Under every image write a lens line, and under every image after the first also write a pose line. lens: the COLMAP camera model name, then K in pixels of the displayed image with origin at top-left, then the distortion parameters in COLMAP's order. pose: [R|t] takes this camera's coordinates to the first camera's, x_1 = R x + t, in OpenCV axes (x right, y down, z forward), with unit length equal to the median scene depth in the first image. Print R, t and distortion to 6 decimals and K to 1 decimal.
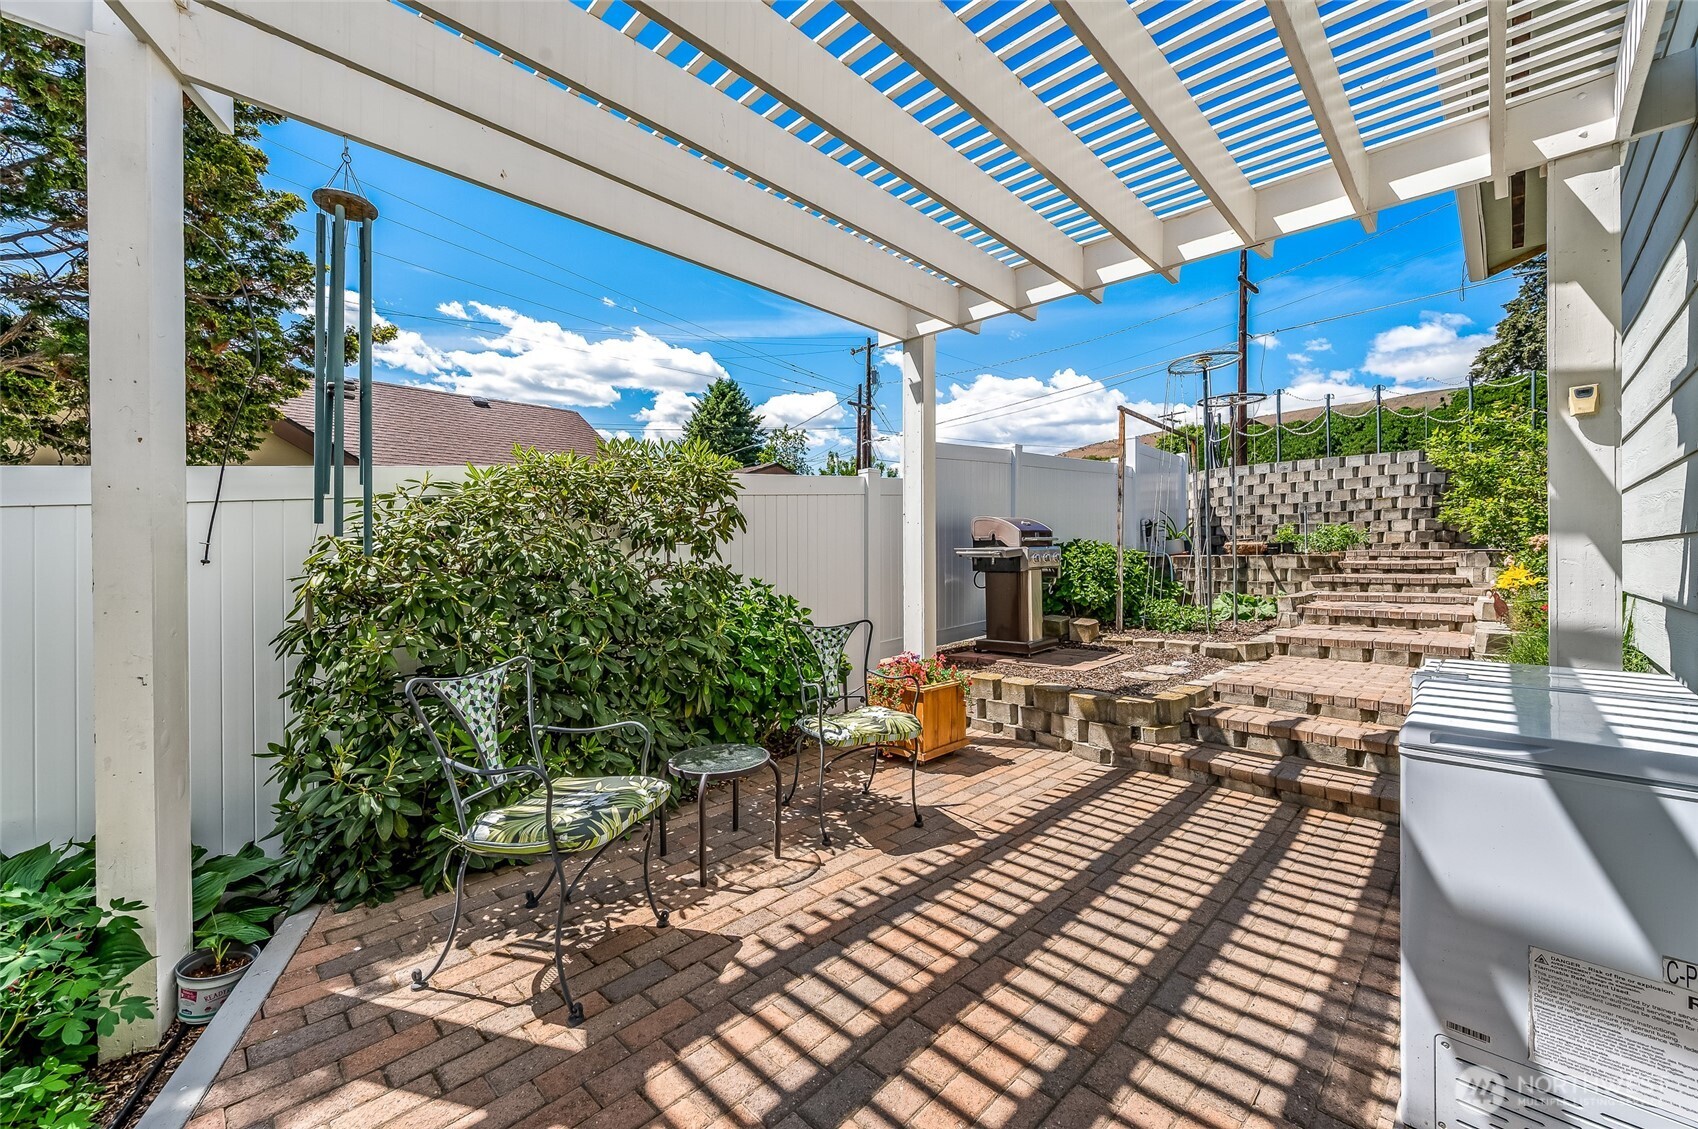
lens RADIAL K [[671.2, 0, 849.2], [0, 671.2, 555.7], [0, 0, 1]] dist [-0.005440, 0.001300]
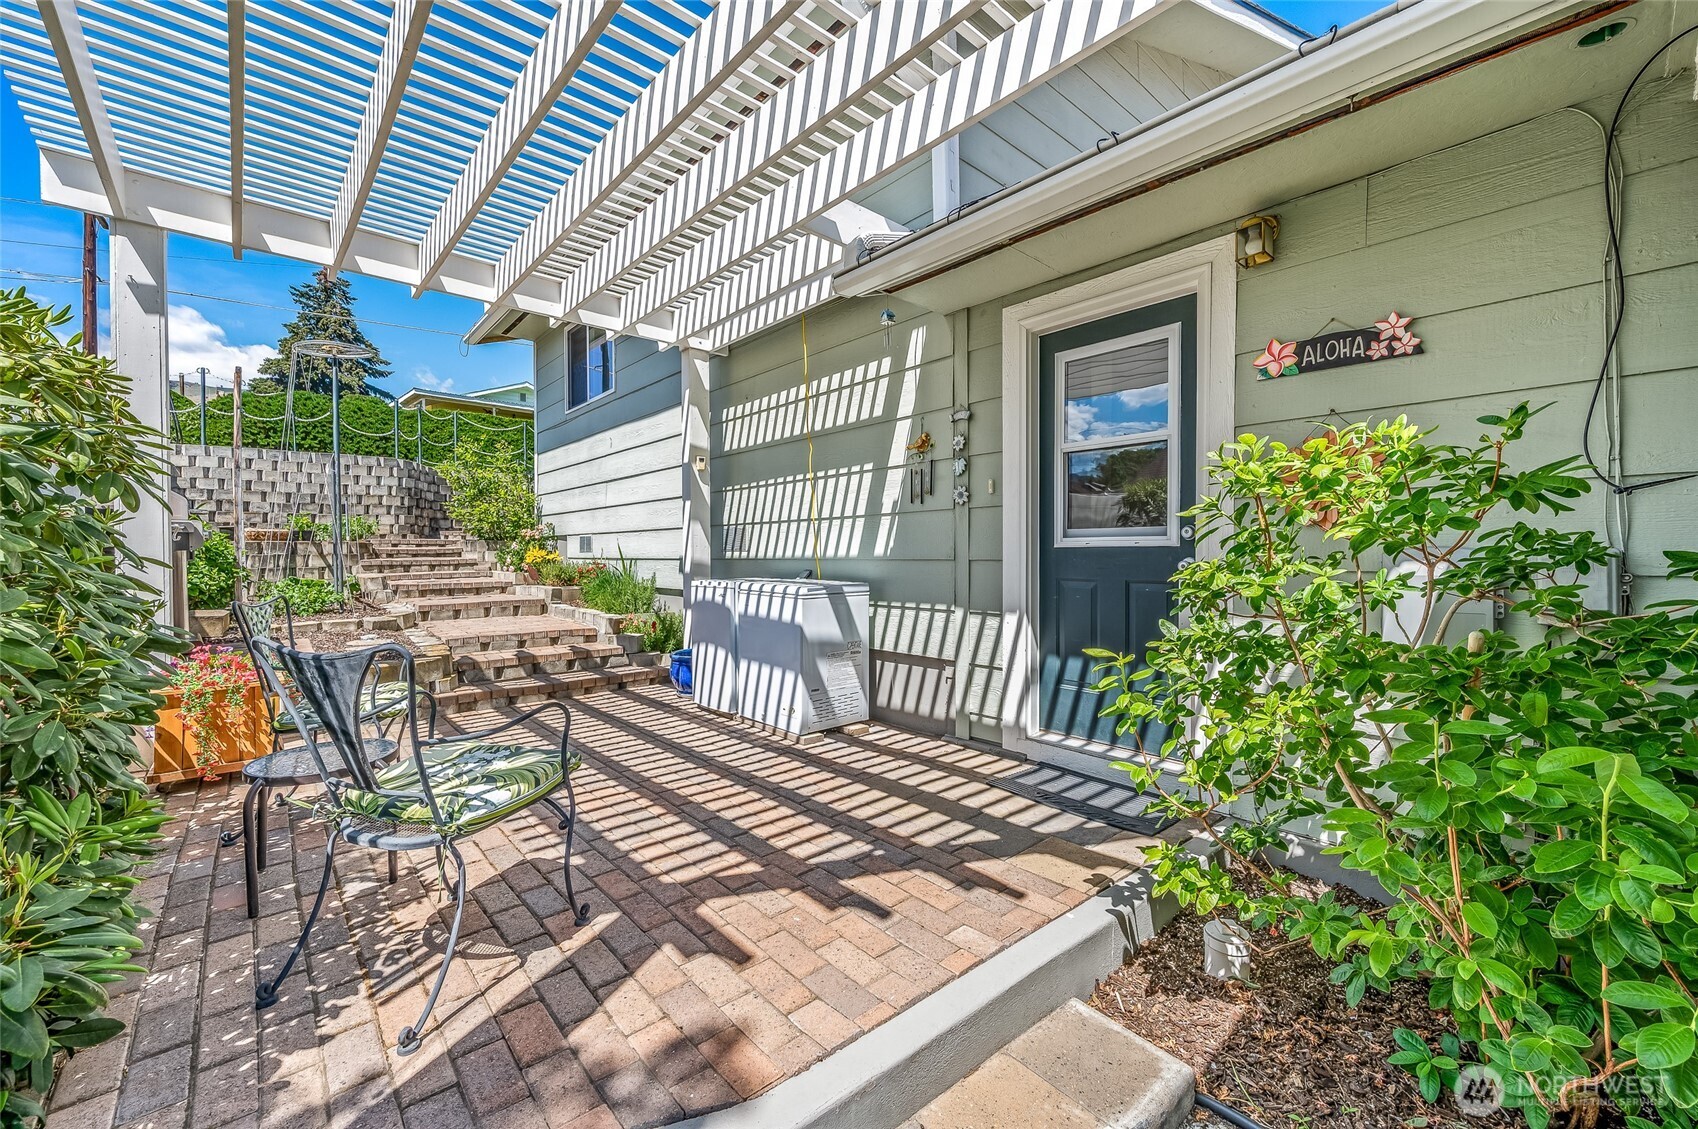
lens RADIAL K [[671.2, 0, 843.1], [0, 671.2, 560.8], [0, 0, 1]] dist [-0.005440, 0.001300]
pose [[0.076067, -0.011850, 0.997032, -0.403703], [0.004926, 0.999922, 0.011508, 0.024915], [-0.997091, 0.004036, 0.076119, 0.131847]]
